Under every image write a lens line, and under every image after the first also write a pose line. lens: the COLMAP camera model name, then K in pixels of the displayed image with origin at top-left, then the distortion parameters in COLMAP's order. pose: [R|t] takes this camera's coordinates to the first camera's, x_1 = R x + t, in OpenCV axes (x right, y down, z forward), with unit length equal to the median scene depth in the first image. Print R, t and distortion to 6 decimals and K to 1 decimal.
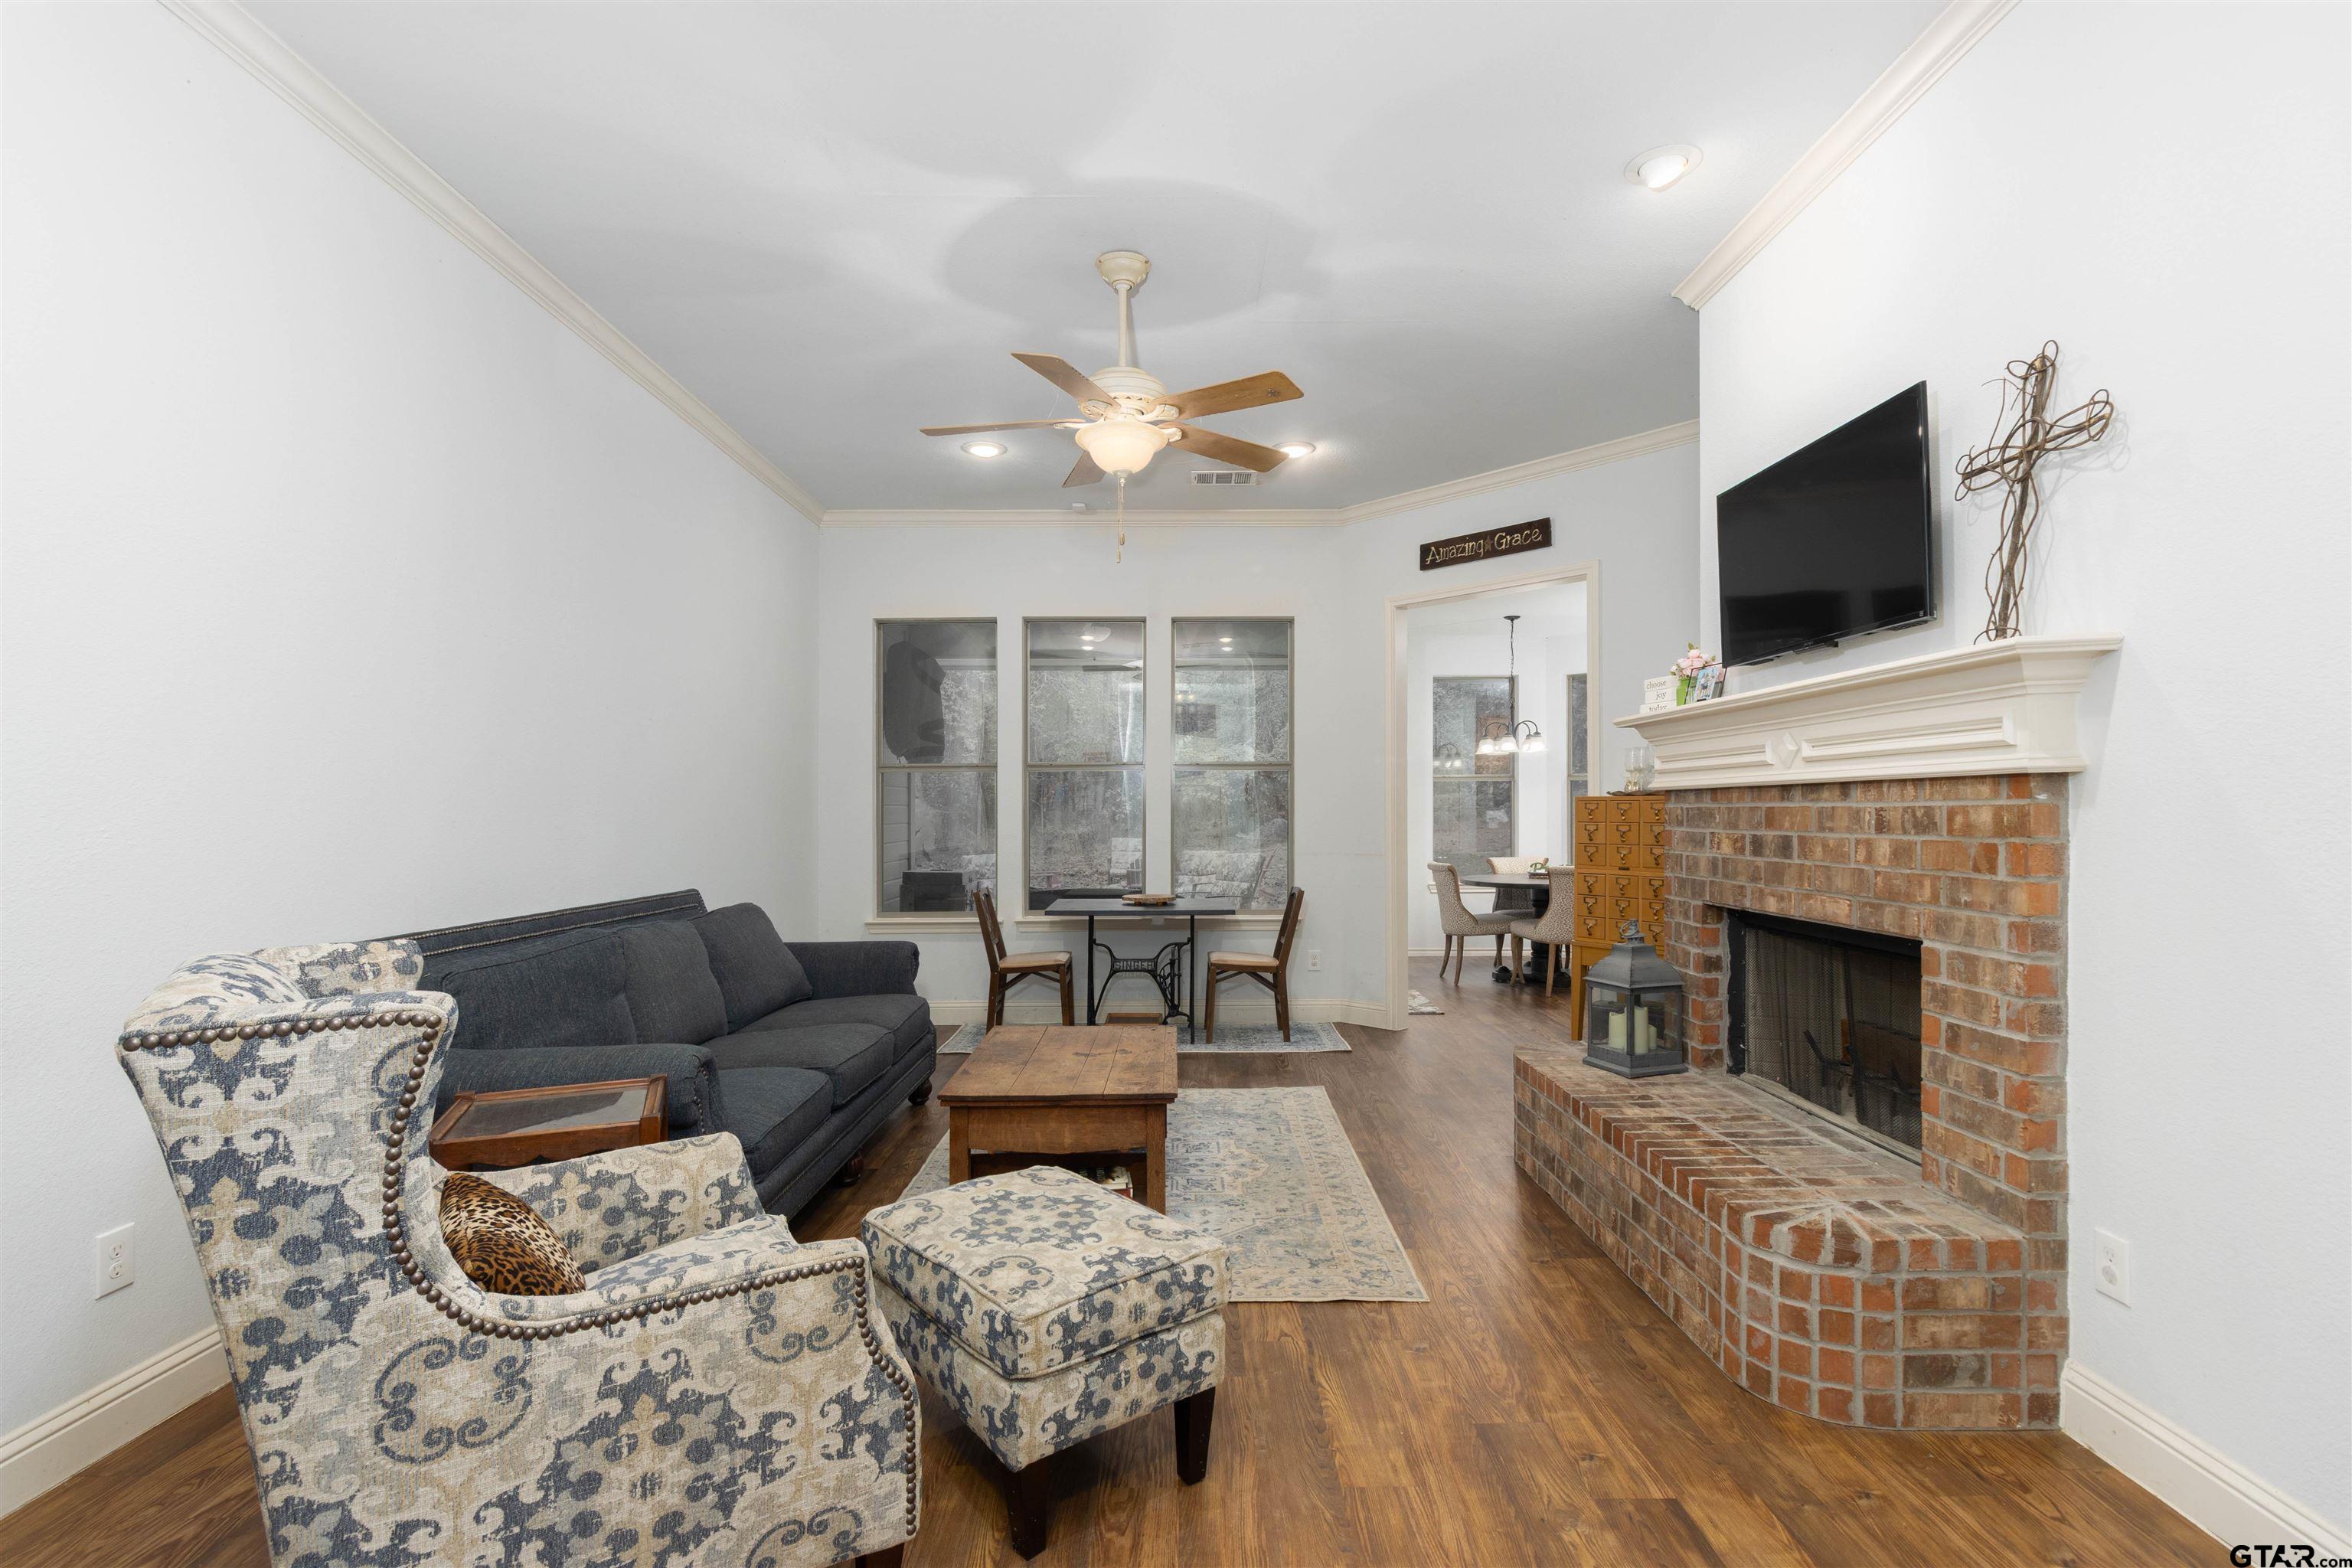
lens RADIAL K [[1113.4, 0, 1169.1], [0, 1113.4, 792.1], [0, 0, 1]] dist [0.004212, -0.000420]
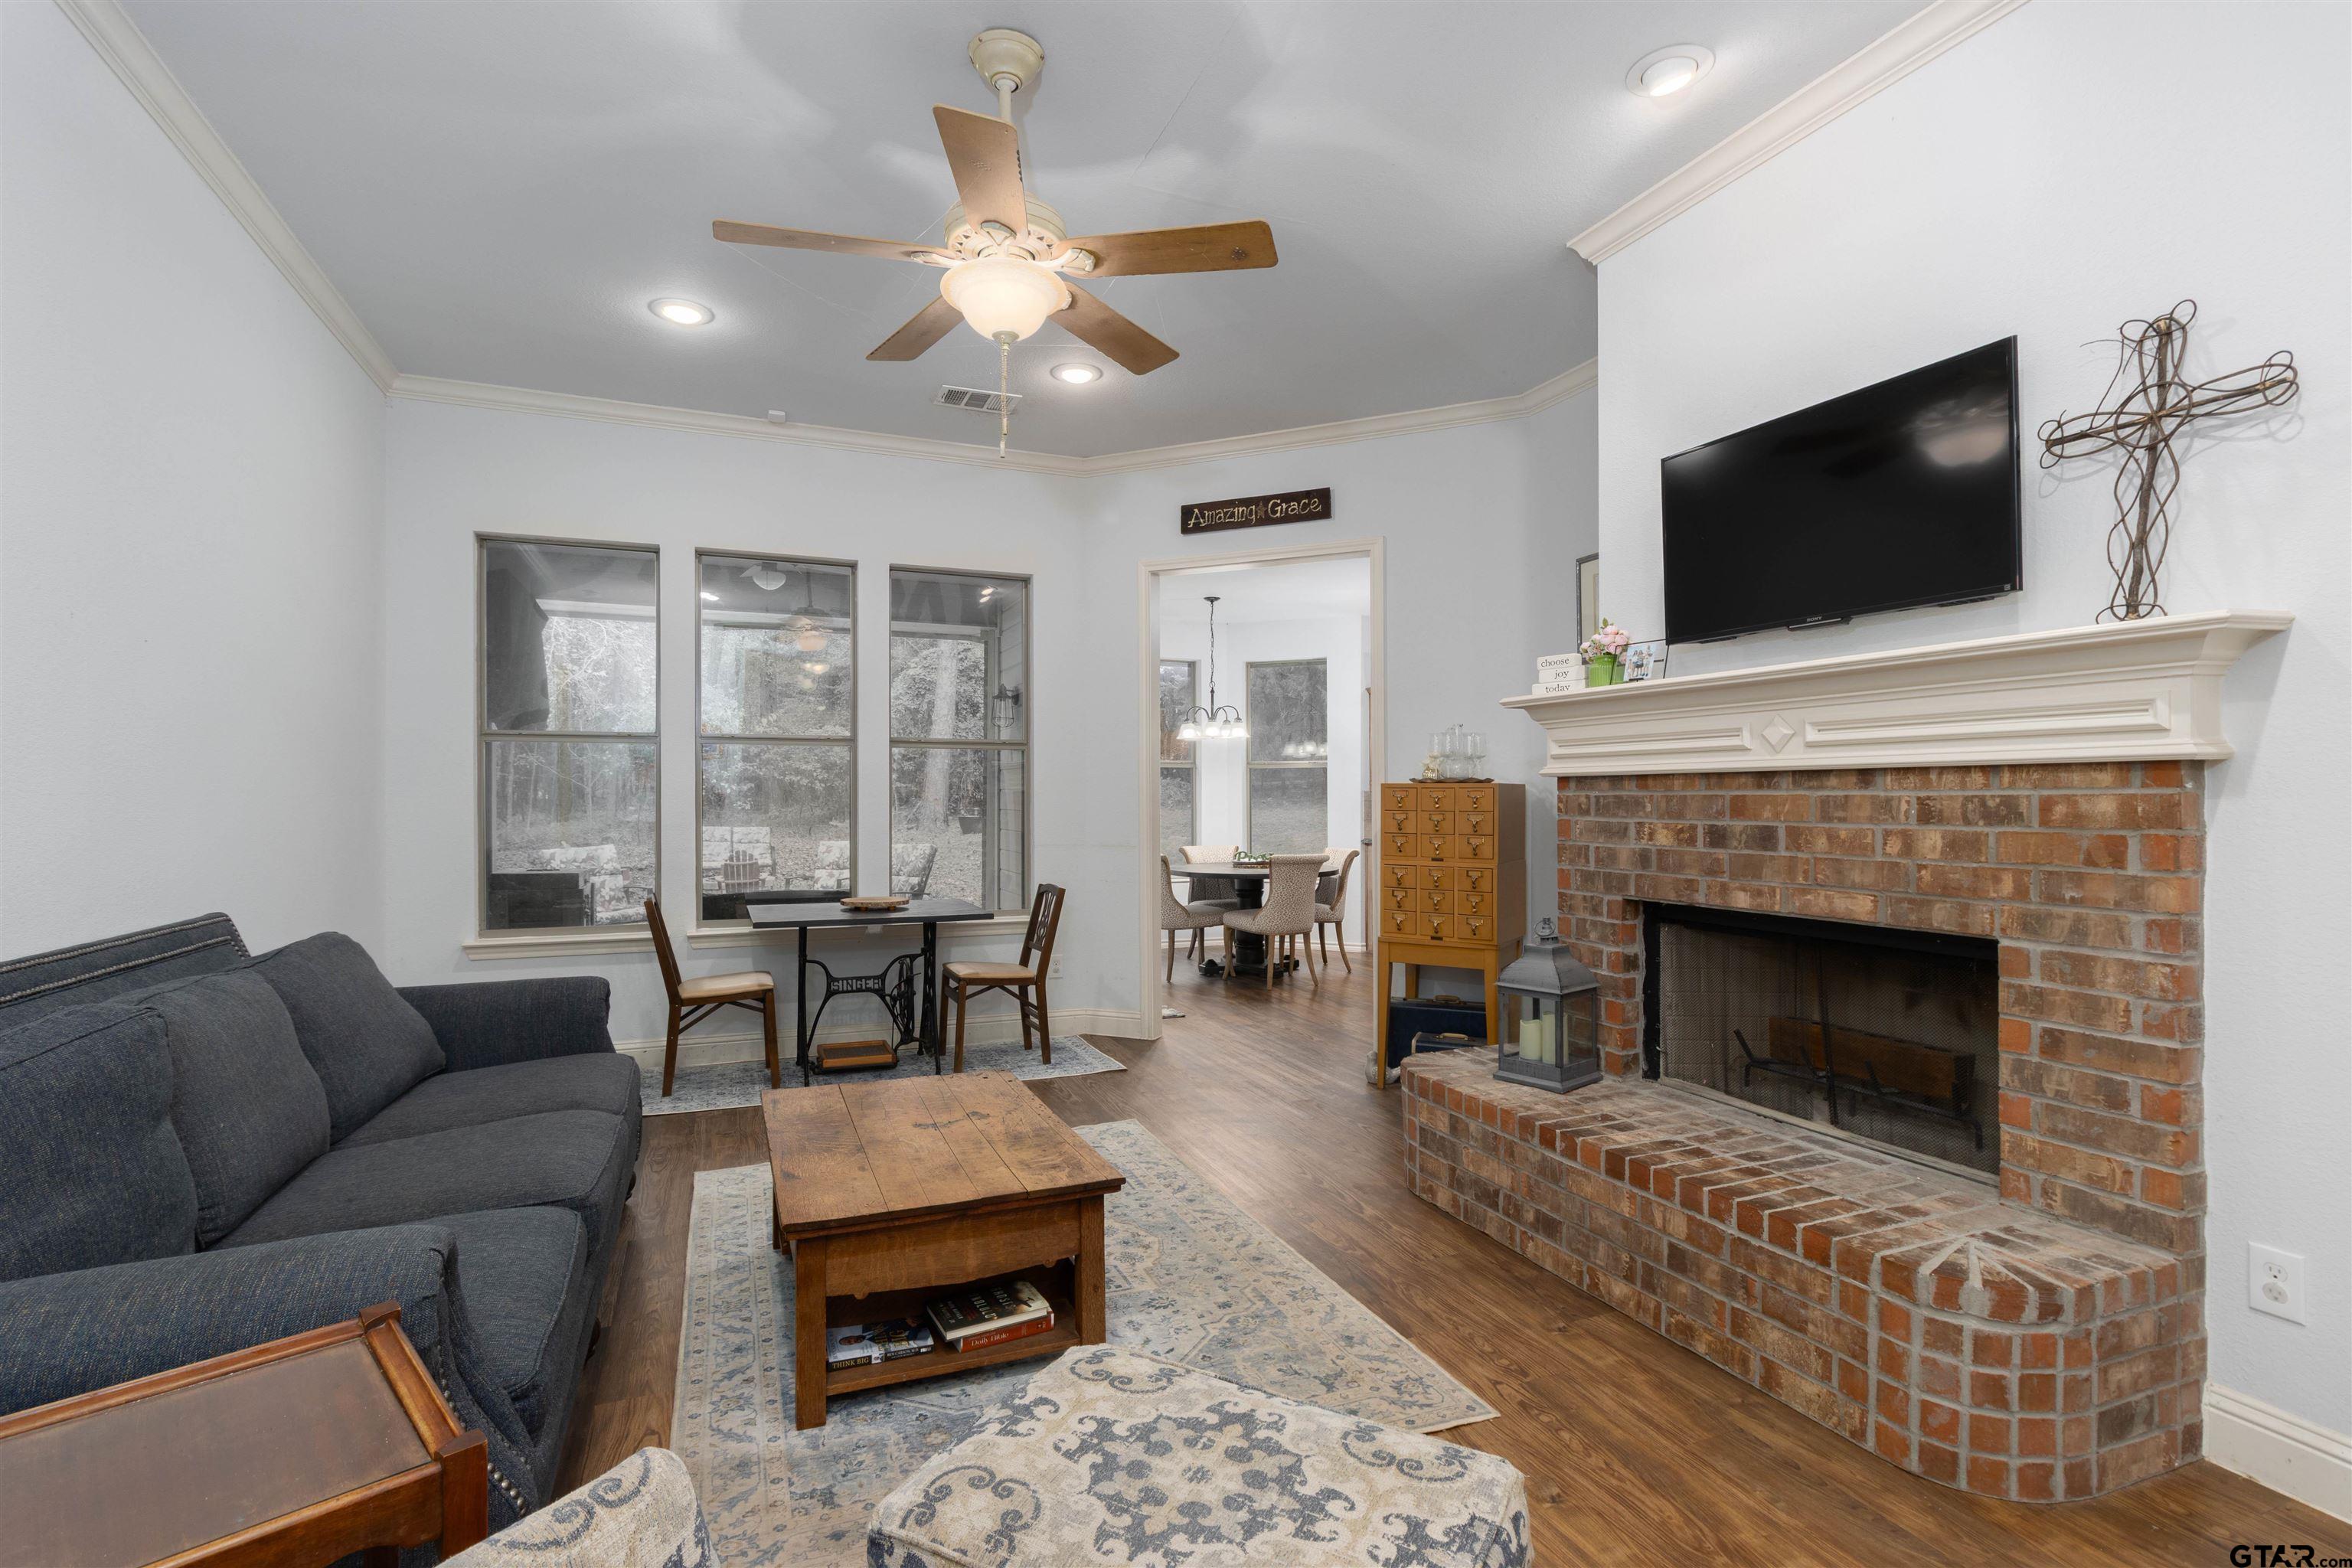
lens RADIAL K [[1113.4, 0, 1166.7], [0, 1113.4, 792.2], [0, 0, 1]] dist [0.004212, -0.000420]
pose [[0.927006, 0.007433, 0.374972, -0.259488], [-0.011884, 0.999884, 0.009559, 0.007734], [-0.374858, -0.013318, 0.926987, 0.324748]]
